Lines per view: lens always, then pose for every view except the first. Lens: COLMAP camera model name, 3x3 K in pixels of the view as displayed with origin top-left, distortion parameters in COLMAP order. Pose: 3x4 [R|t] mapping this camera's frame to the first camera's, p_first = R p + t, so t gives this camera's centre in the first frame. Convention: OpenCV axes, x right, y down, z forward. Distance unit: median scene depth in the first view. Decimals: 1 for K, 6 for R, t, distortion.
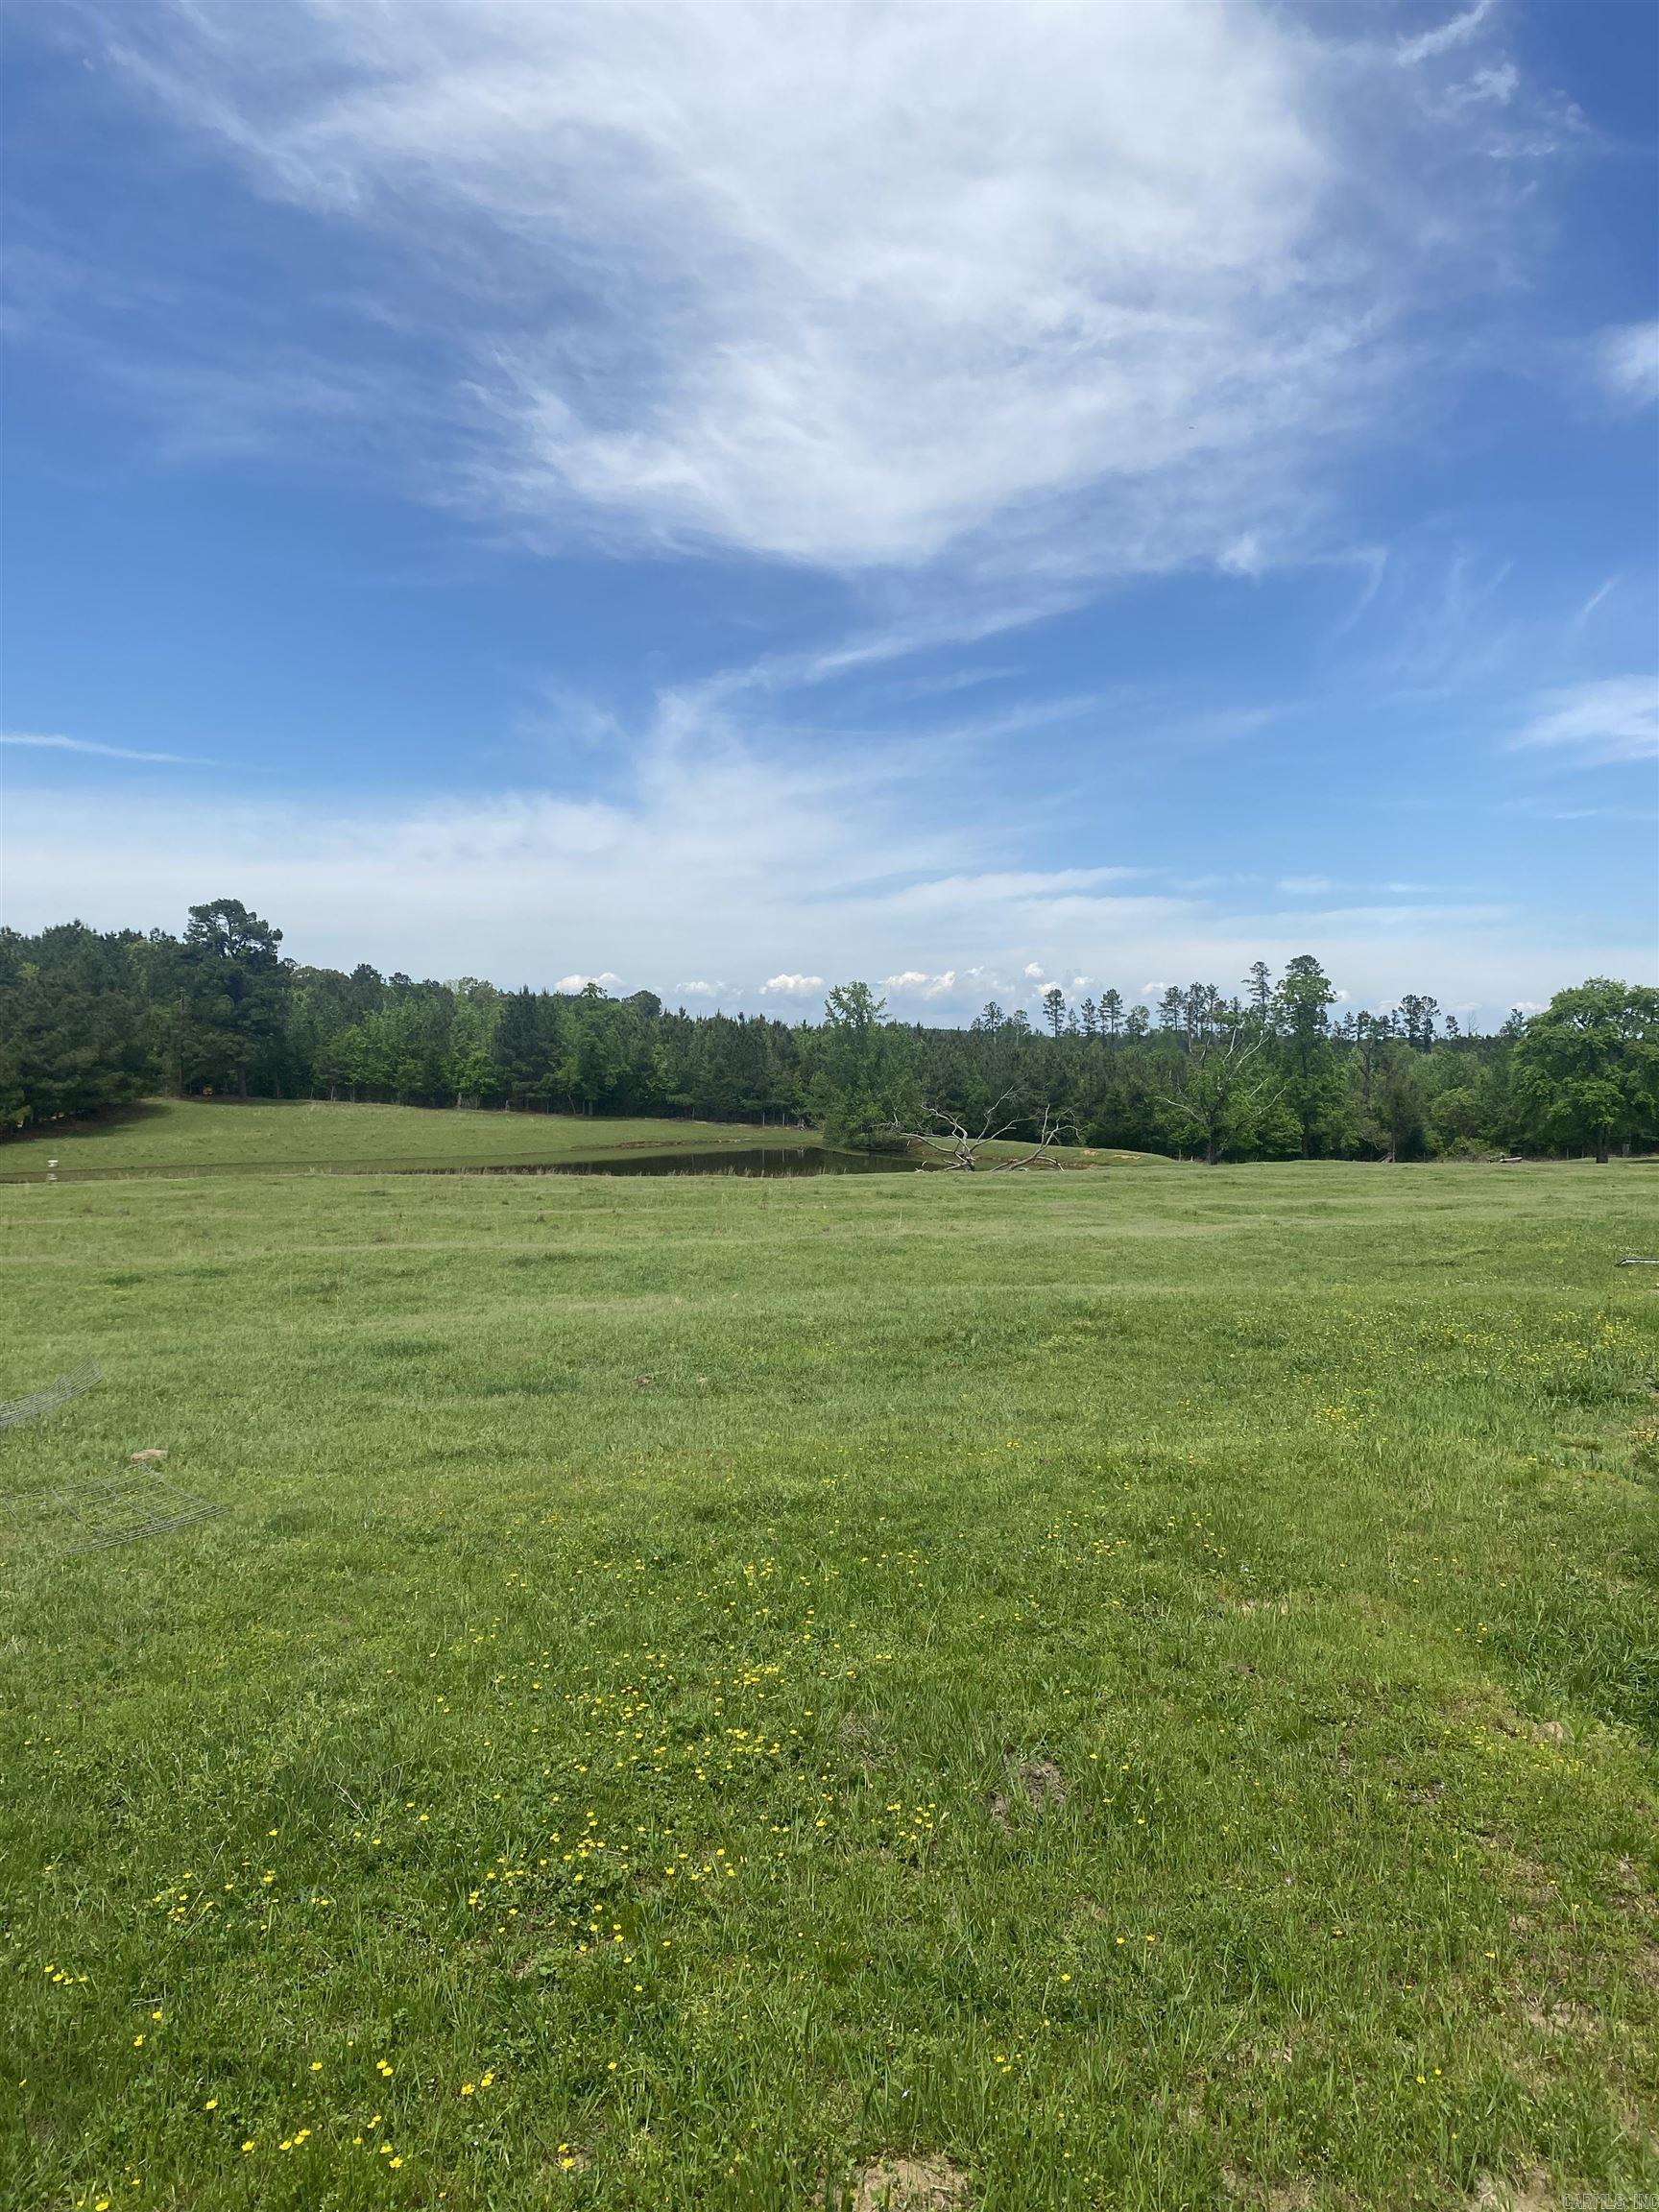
lens RADIAL K [[1661.6, 0, 835.6], [0, 1661.6, 1115.0], [0, 0, 1]] dist [0.043705, -0.051727]
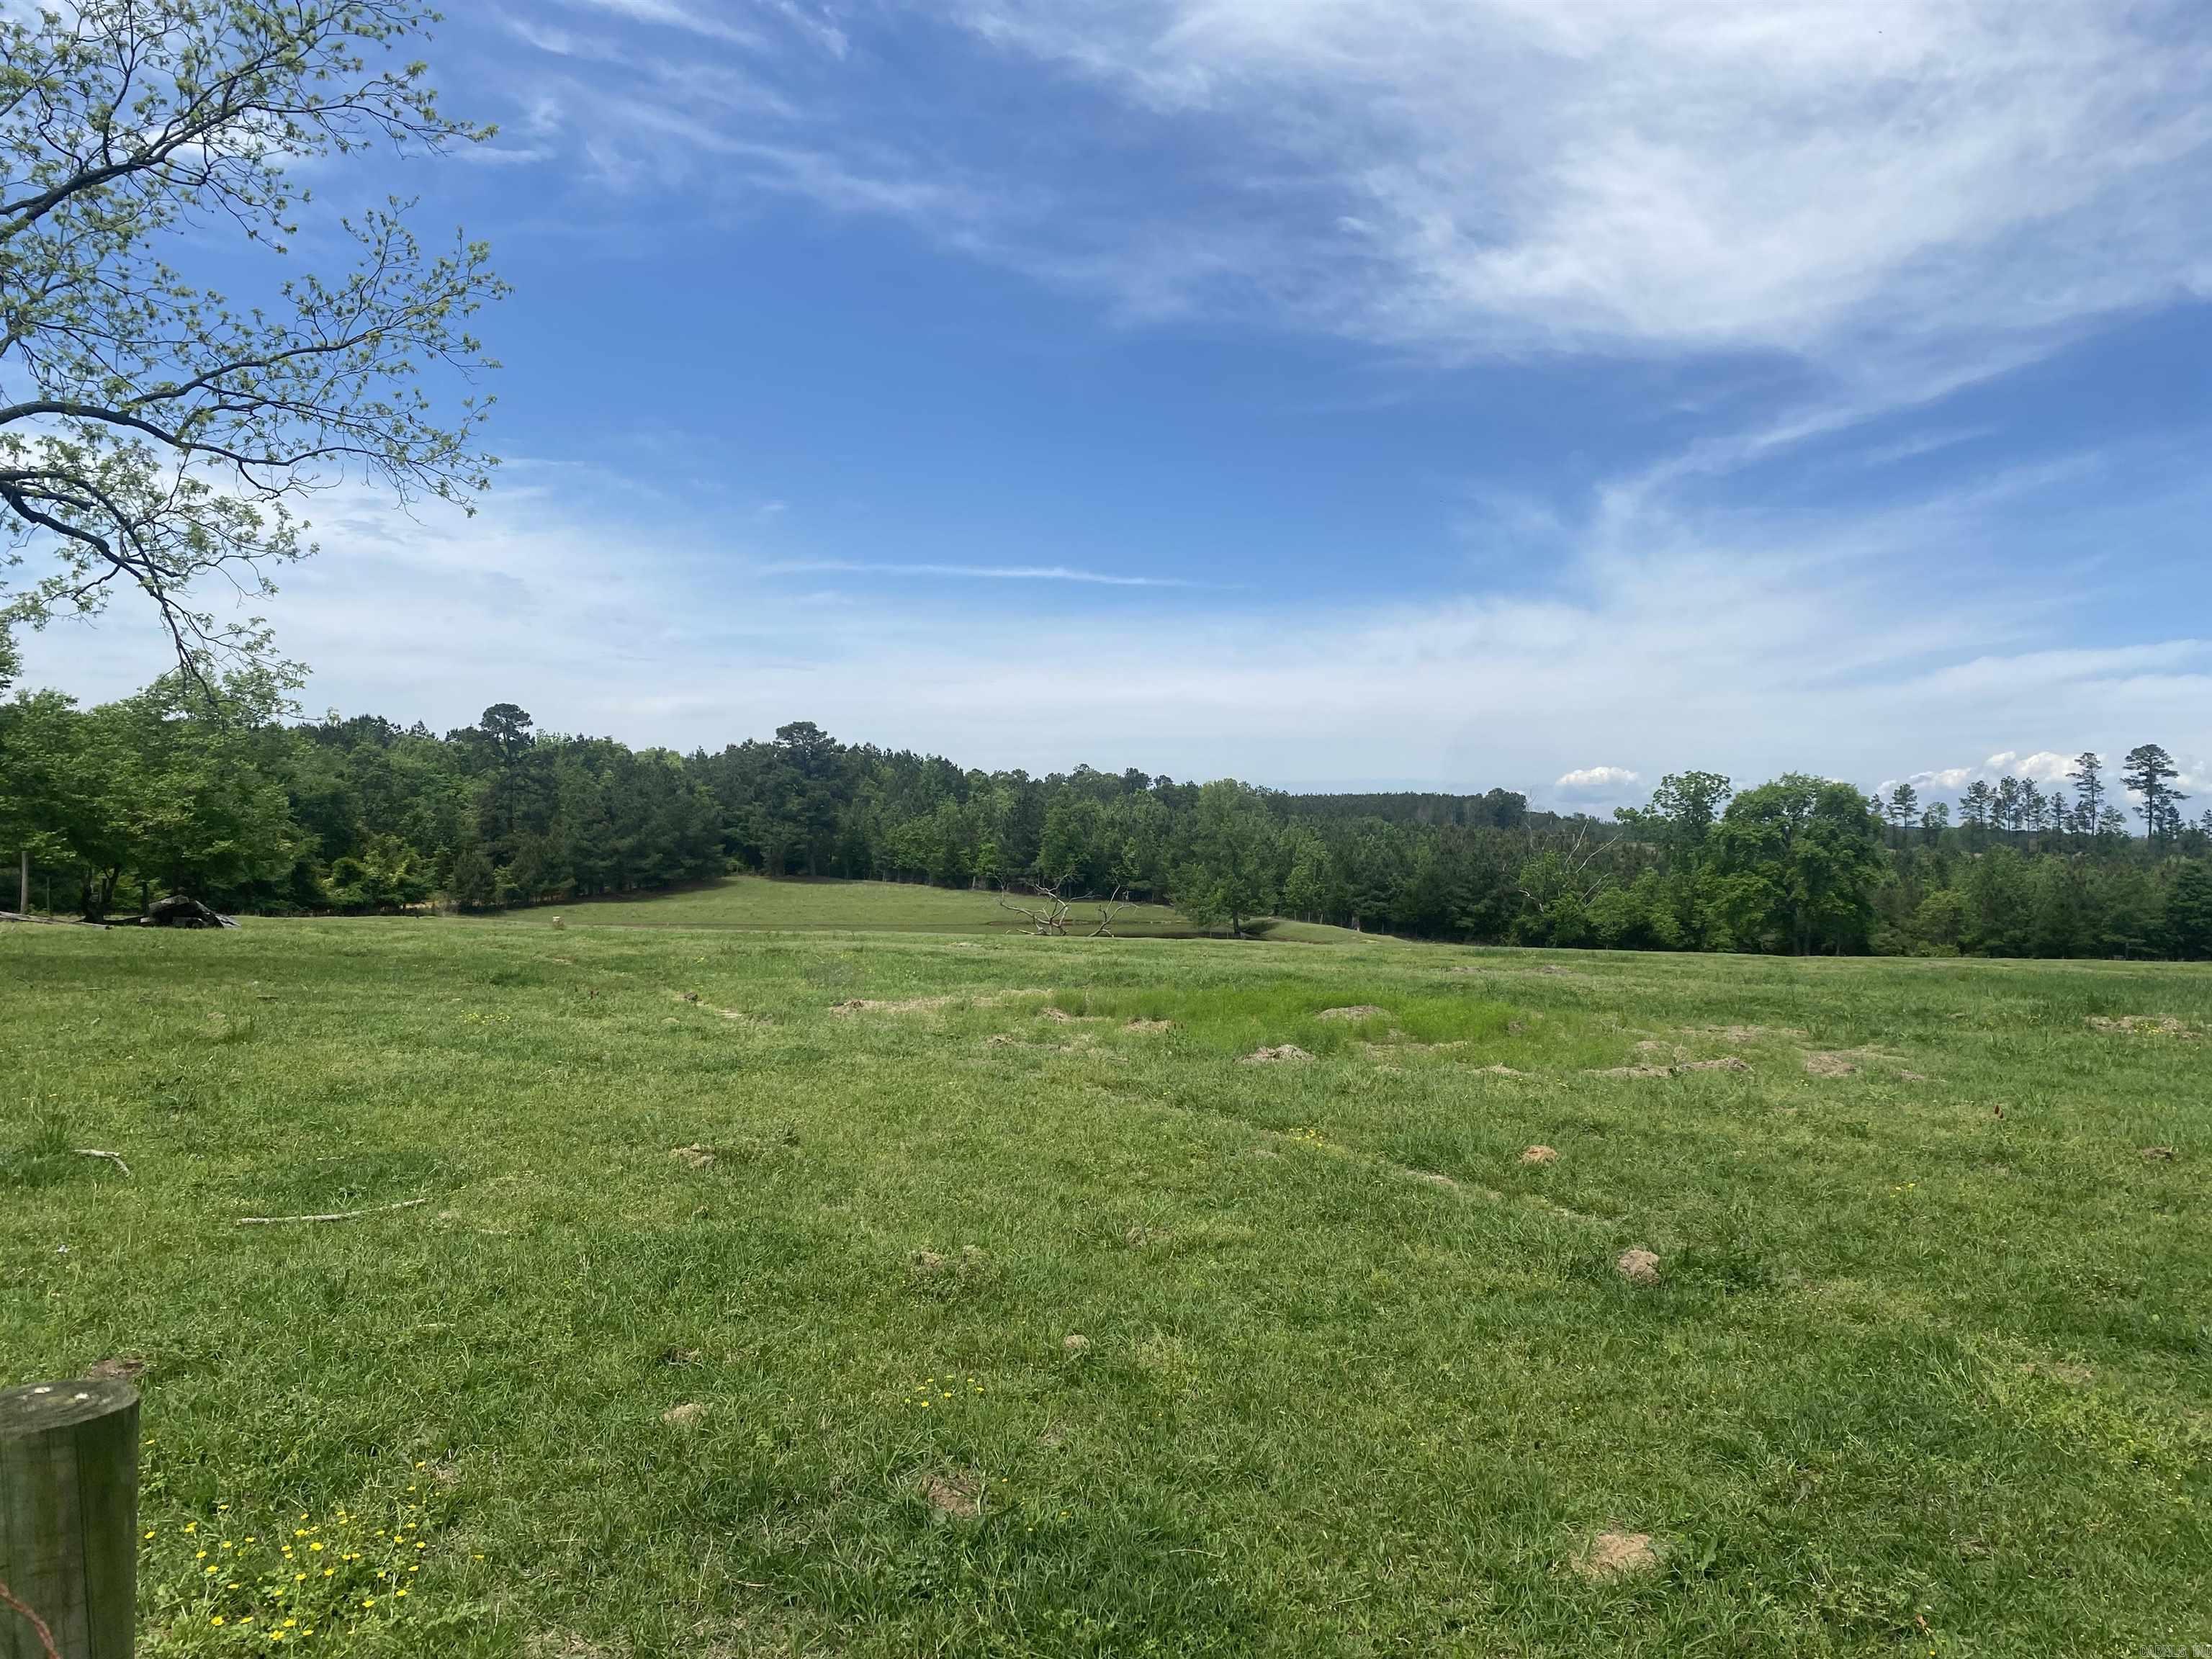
lens RADIAL K [[1693.7, 0, 1106.0], [0, 1693.7, 829.5], [0, 0, 1]] dist [-0.007813, 0.000356]
pose [[0.900029, 0.004331, -0.435808, 0.128259], [-0.026334, 0.998664, -0.044461, 0.001478], [0.435033, 0.051492, 0.898941, -0.019359]]
